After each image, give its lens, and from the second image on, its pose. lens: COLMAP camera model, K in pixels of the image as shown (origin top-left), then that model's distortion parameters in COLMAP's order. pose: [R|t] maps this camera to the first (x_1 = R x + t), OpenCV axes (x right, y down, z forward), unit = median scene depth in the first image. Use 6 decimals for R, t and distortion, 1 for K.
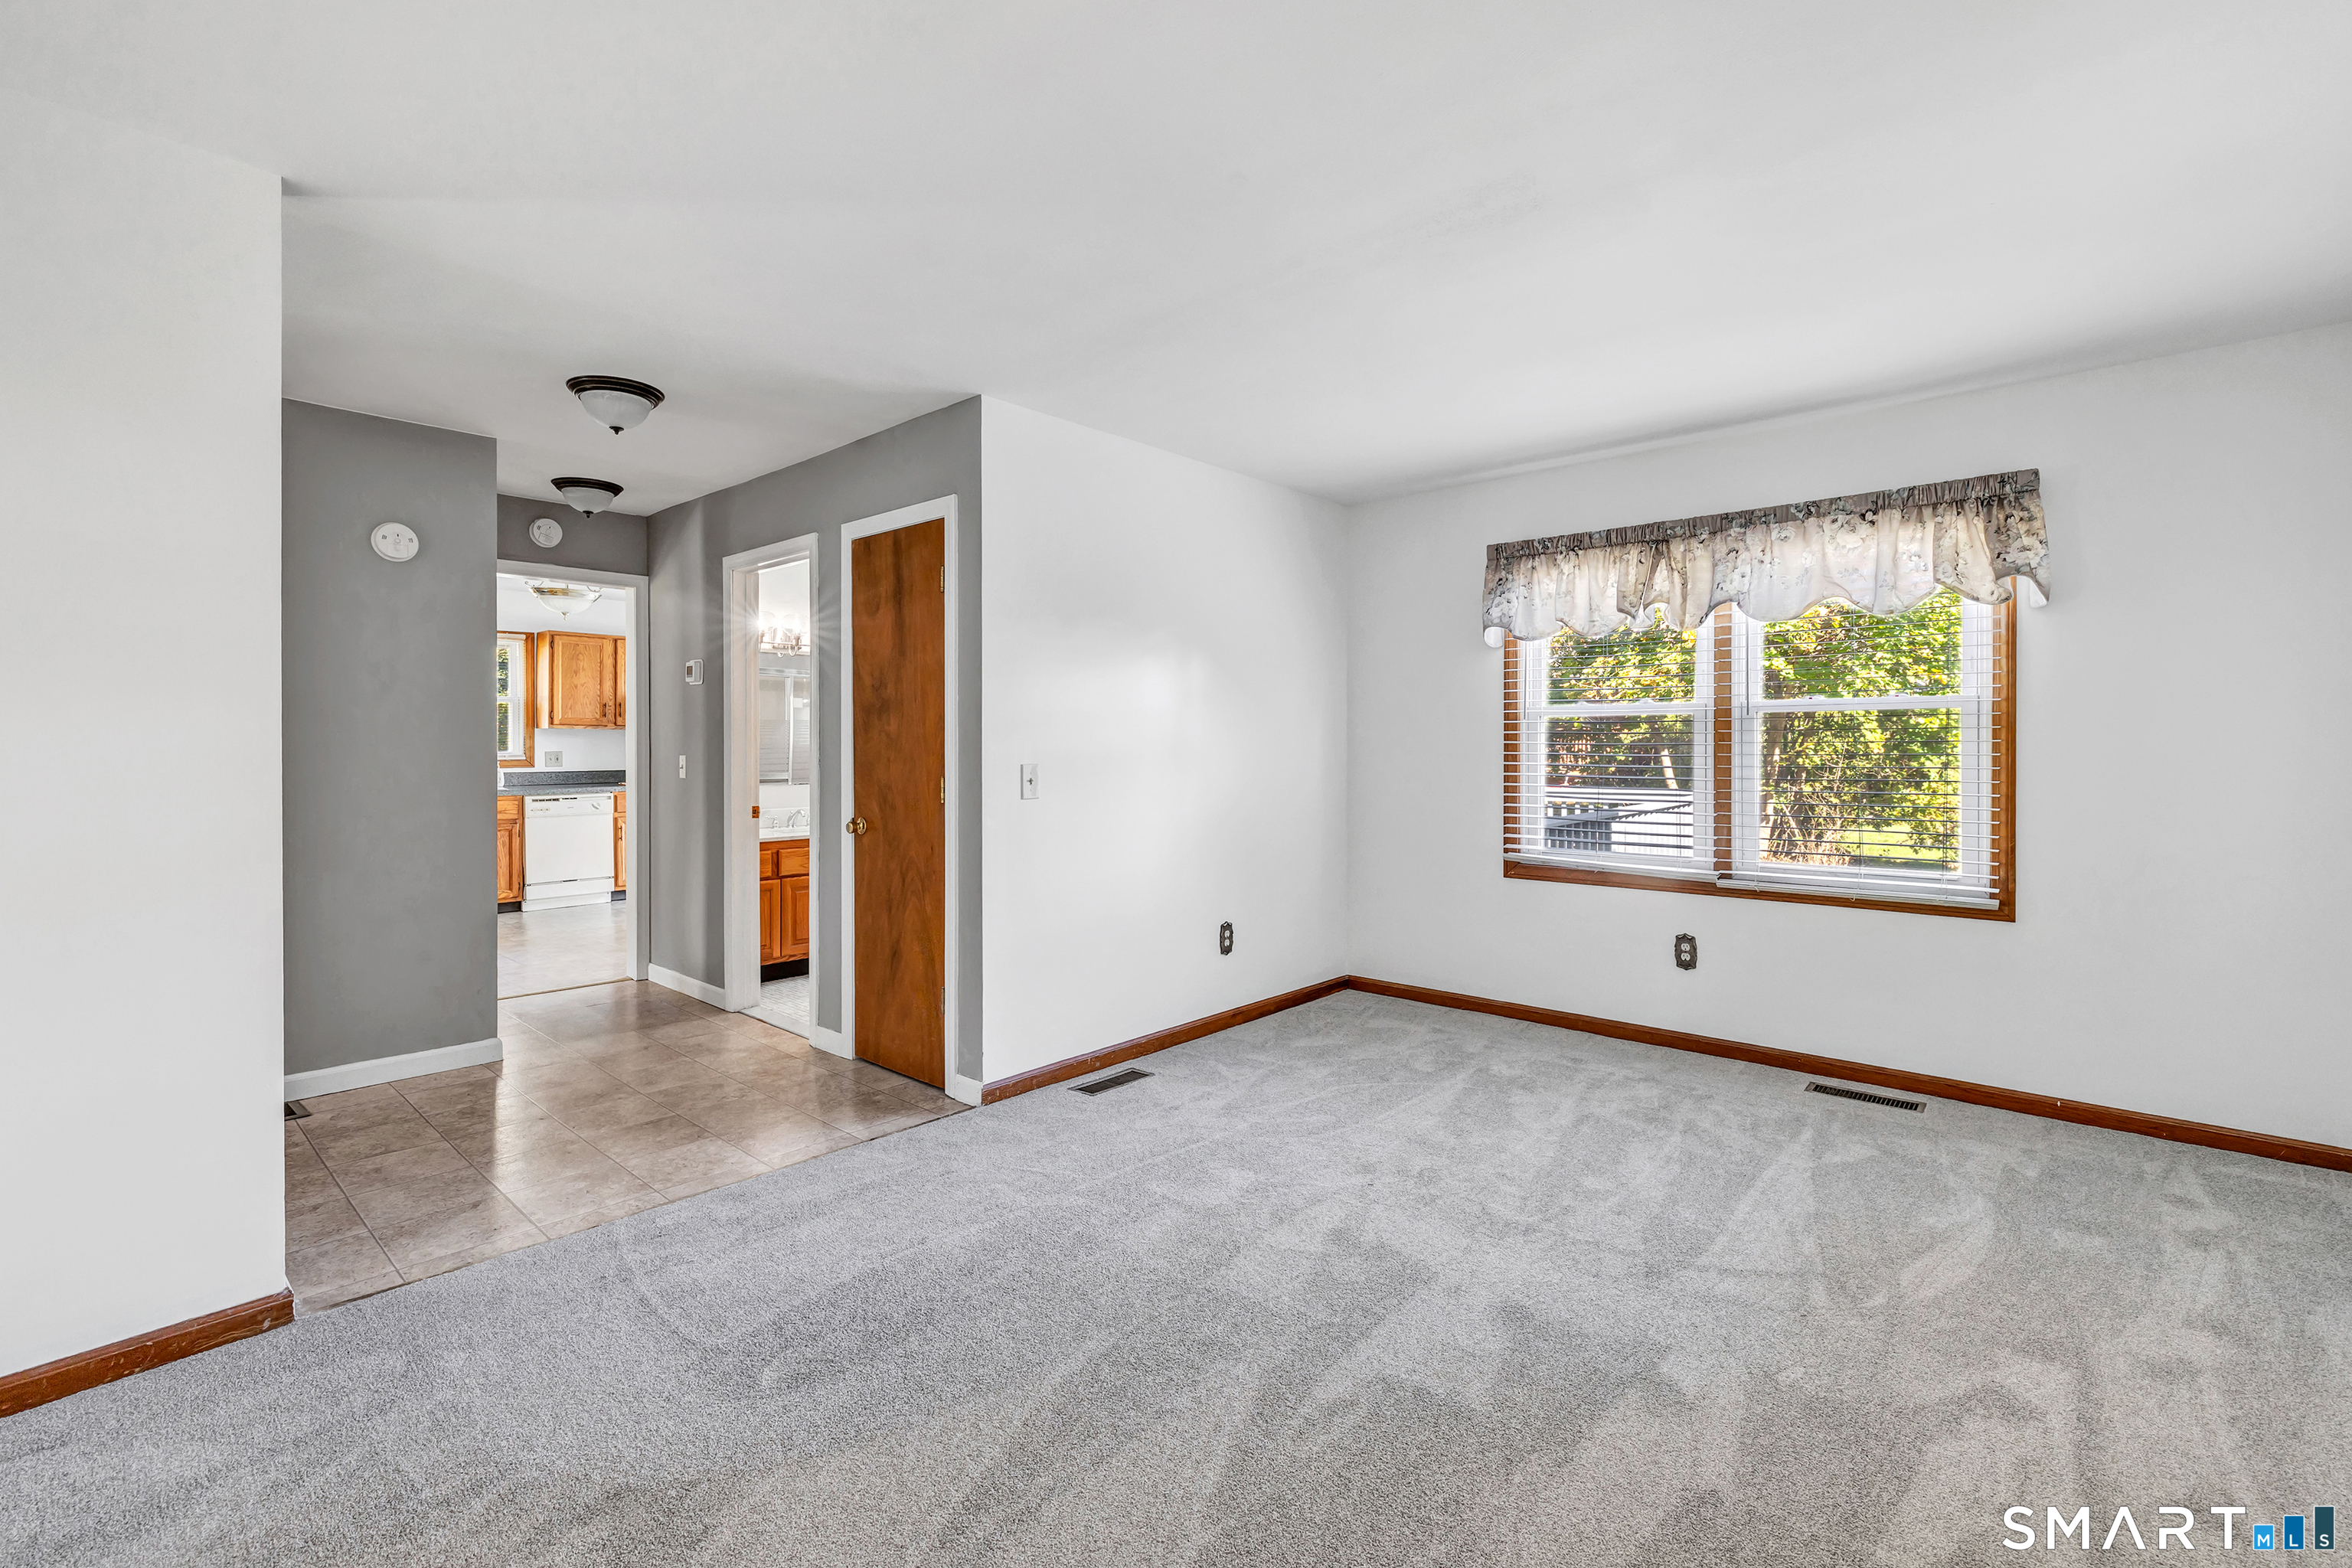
lens RADIAL K [[1023.9, 0, 1143.7], [0, 1023.9, 758.7], [0, 0, 1]] dist [0.001756, 0.000391]
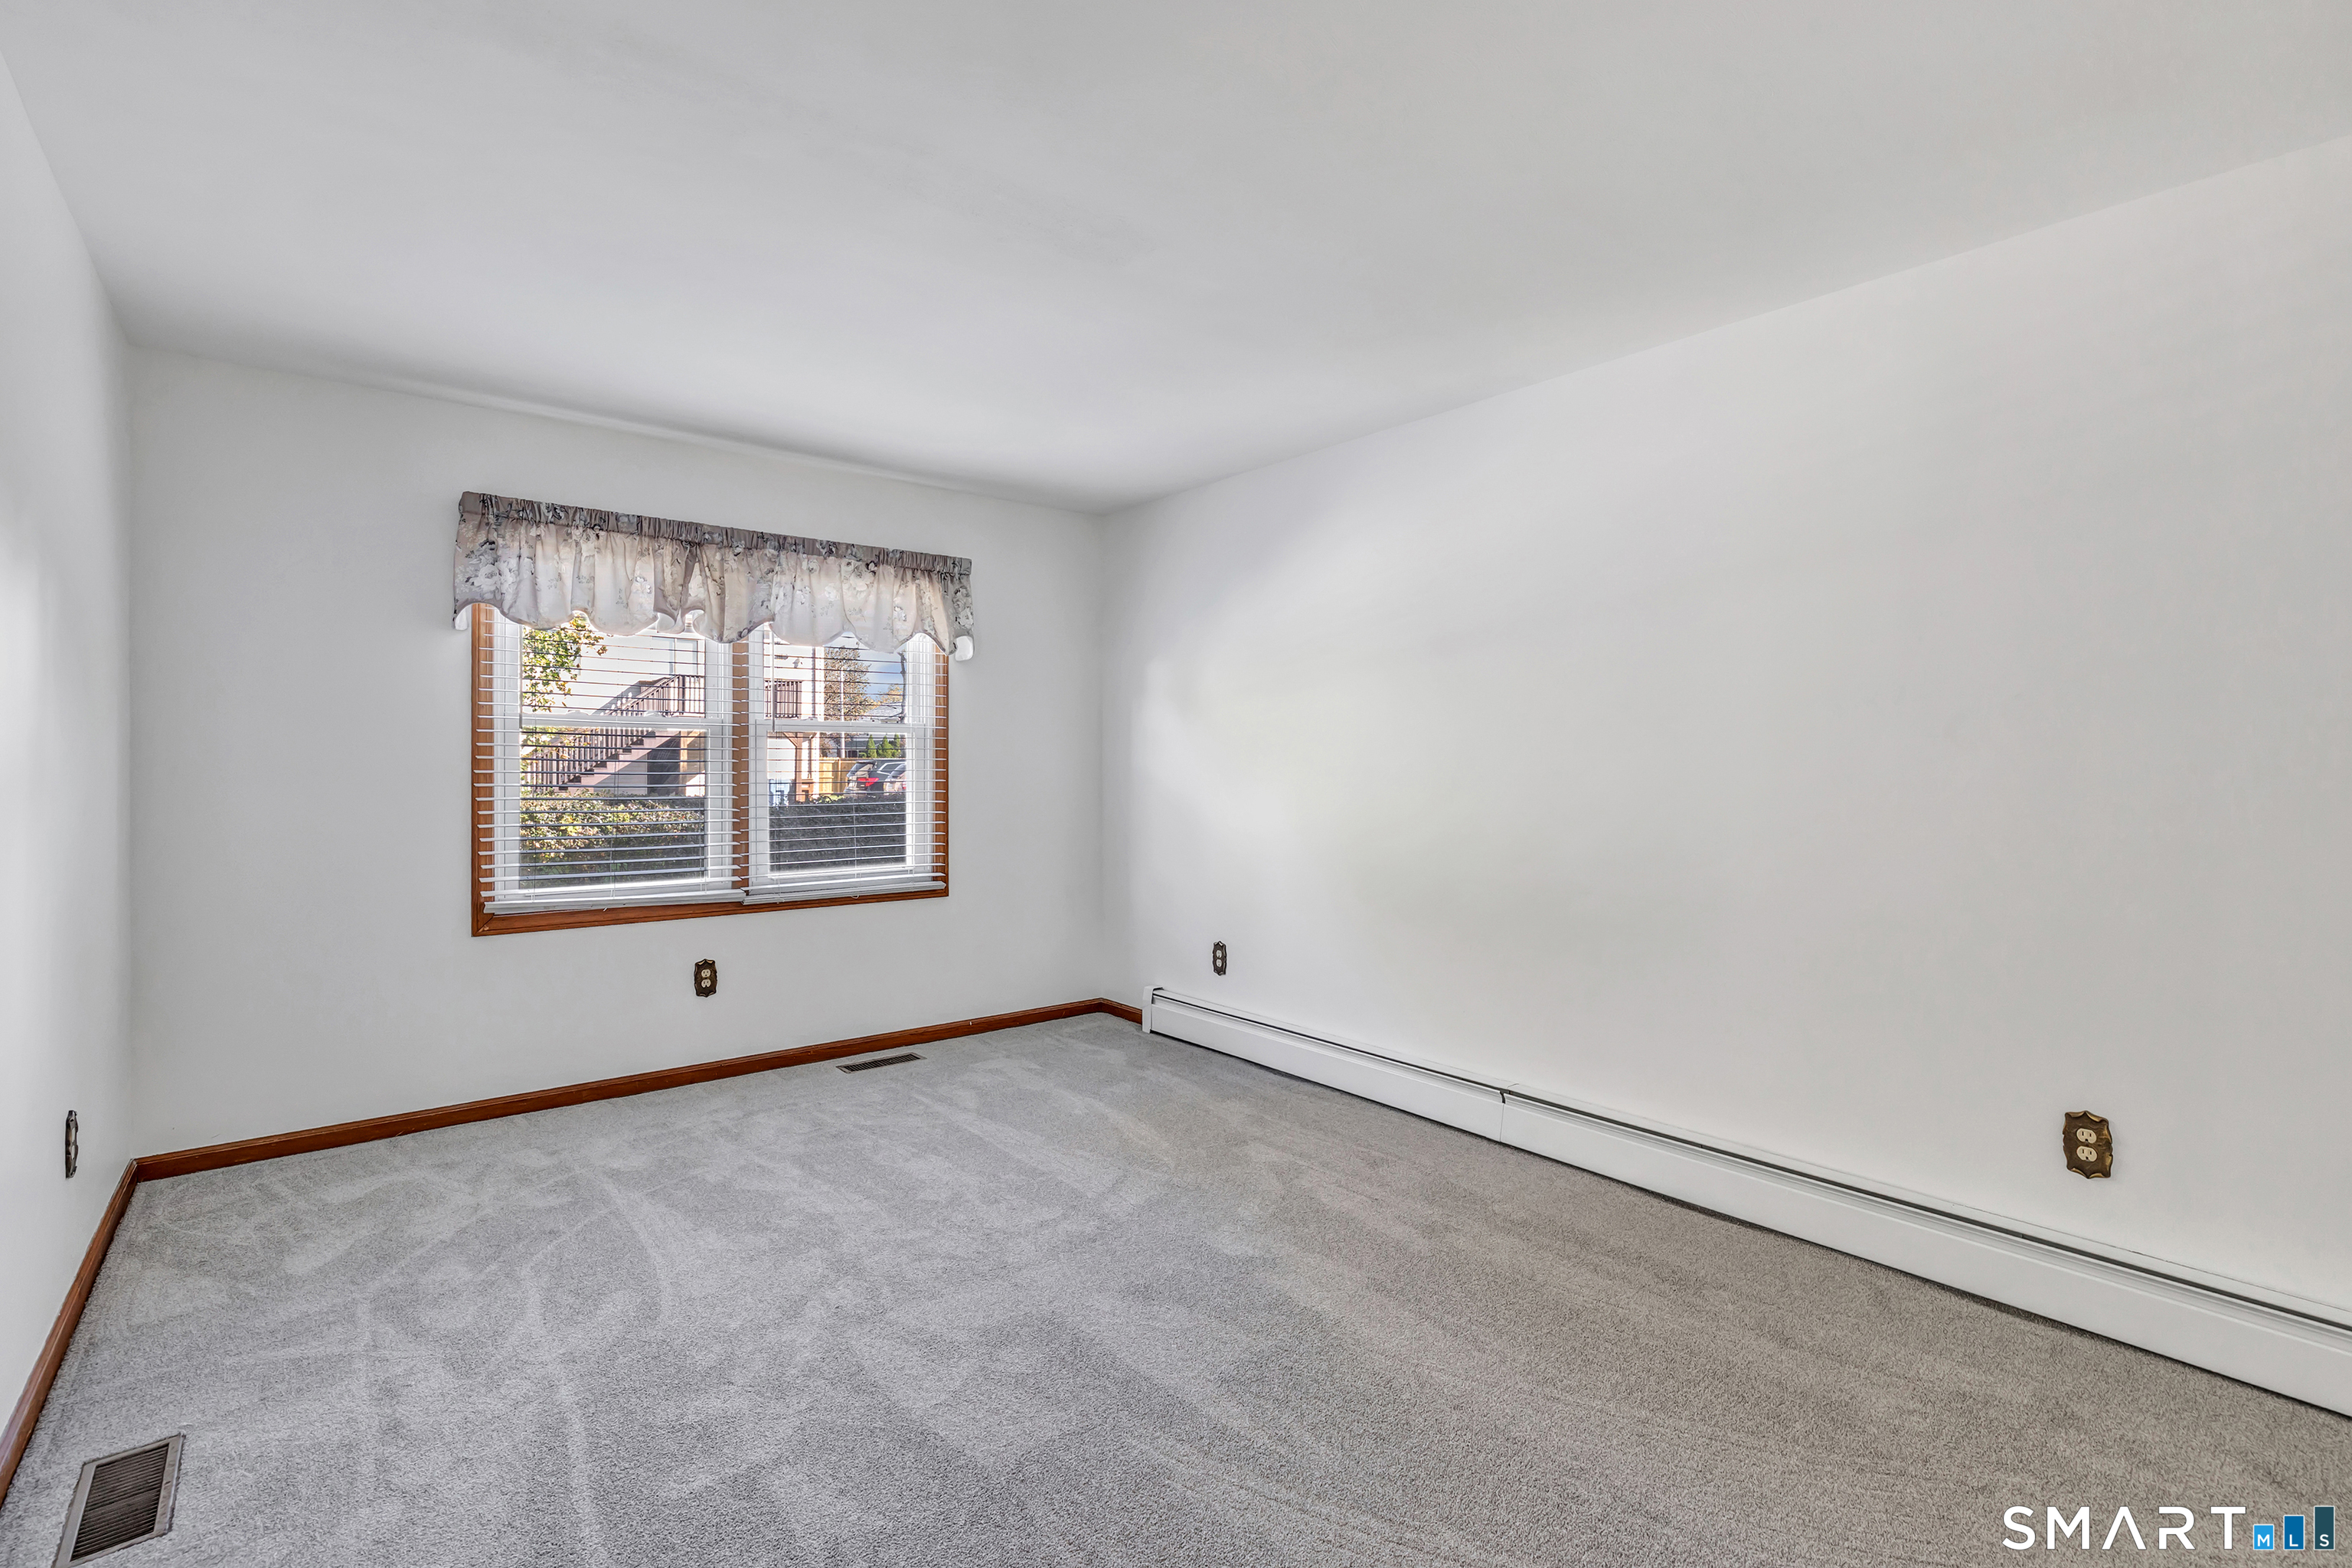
lens RADIAL K [[1073.5, 0, 1166.9], [0, 1073.5, 784.6], [0, 0, 1]] dist [0.002097, 0.000848]
pose [[0.147026, -0.020599, 0.988918, -0.428362], [0.008651, 0.999772, 0.019539, -0.008915], [-0.989095, 0.005682, 0.147170, 0.458827]]
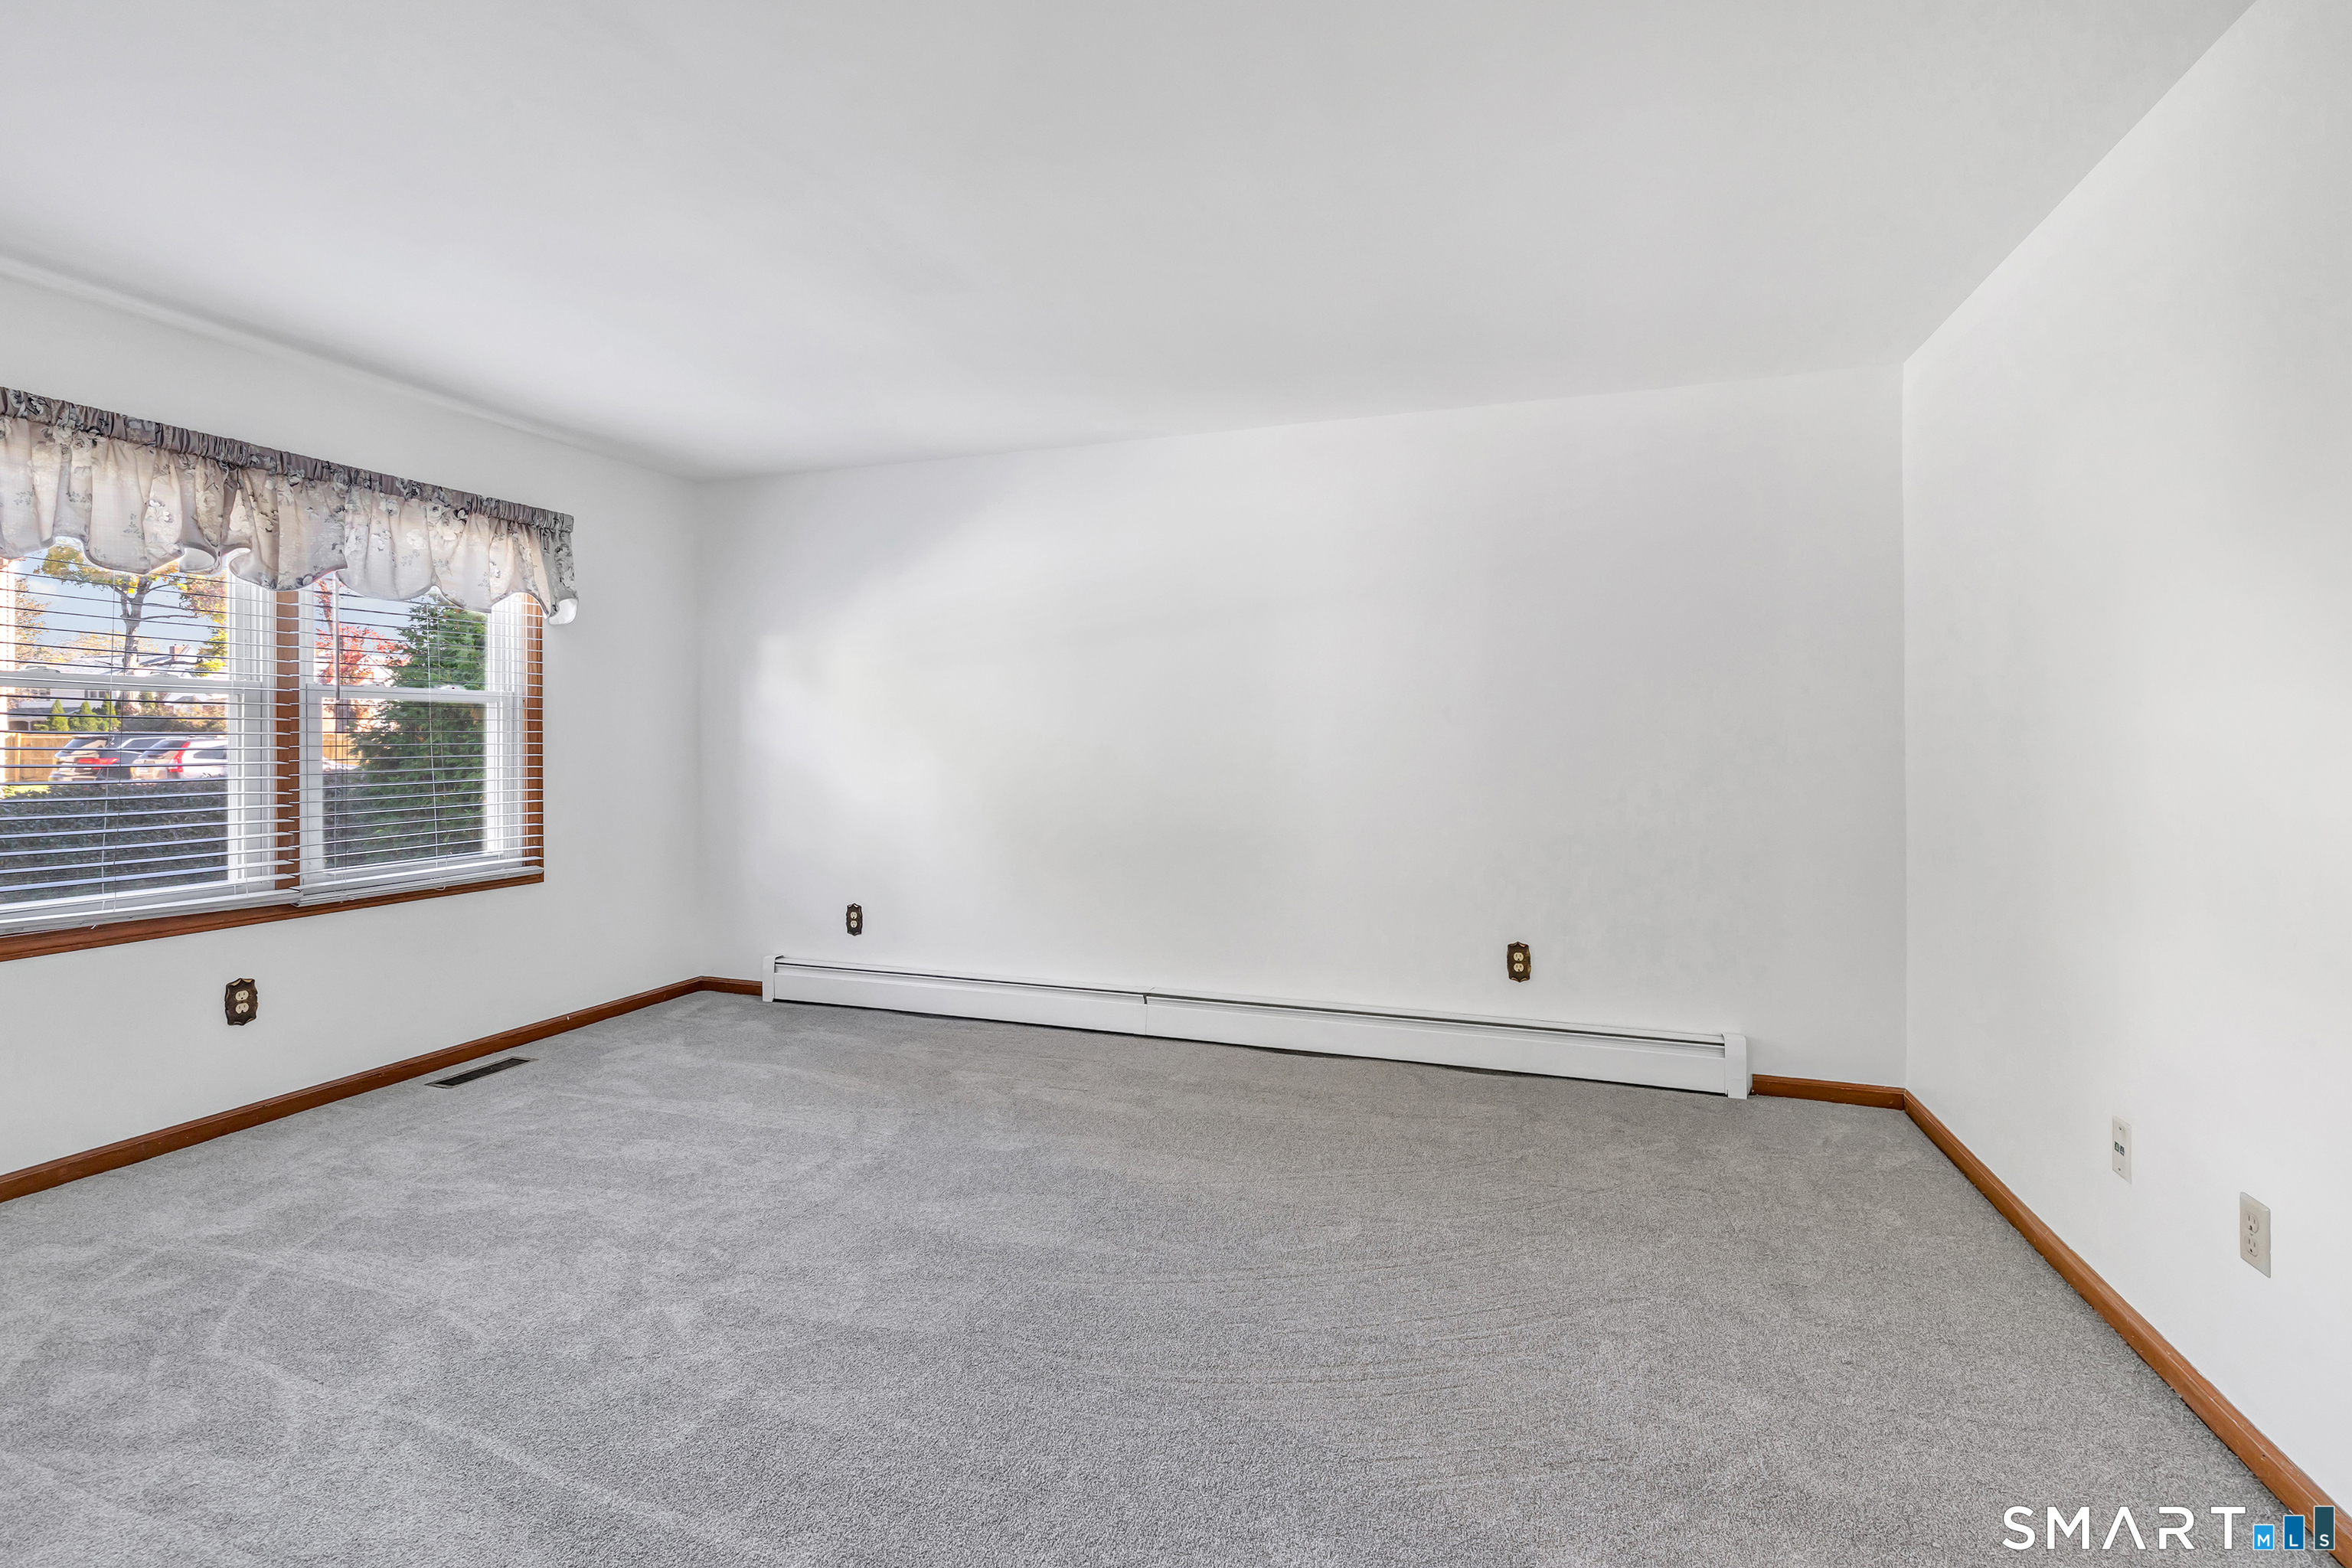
lens RADIAL K [[1041.4, 0, 1184.2], [0, 1041.4, 754.0], [0, 0, 1]] dist [-0.000063, 0.000419]
pose [[-0.406305, -0.014825, 0.913617, -0.517120], [0.011365, 0.999709, 0.021276, -0.008380], [-0.913667, 0.019028, -0.406018, 0.717507]]
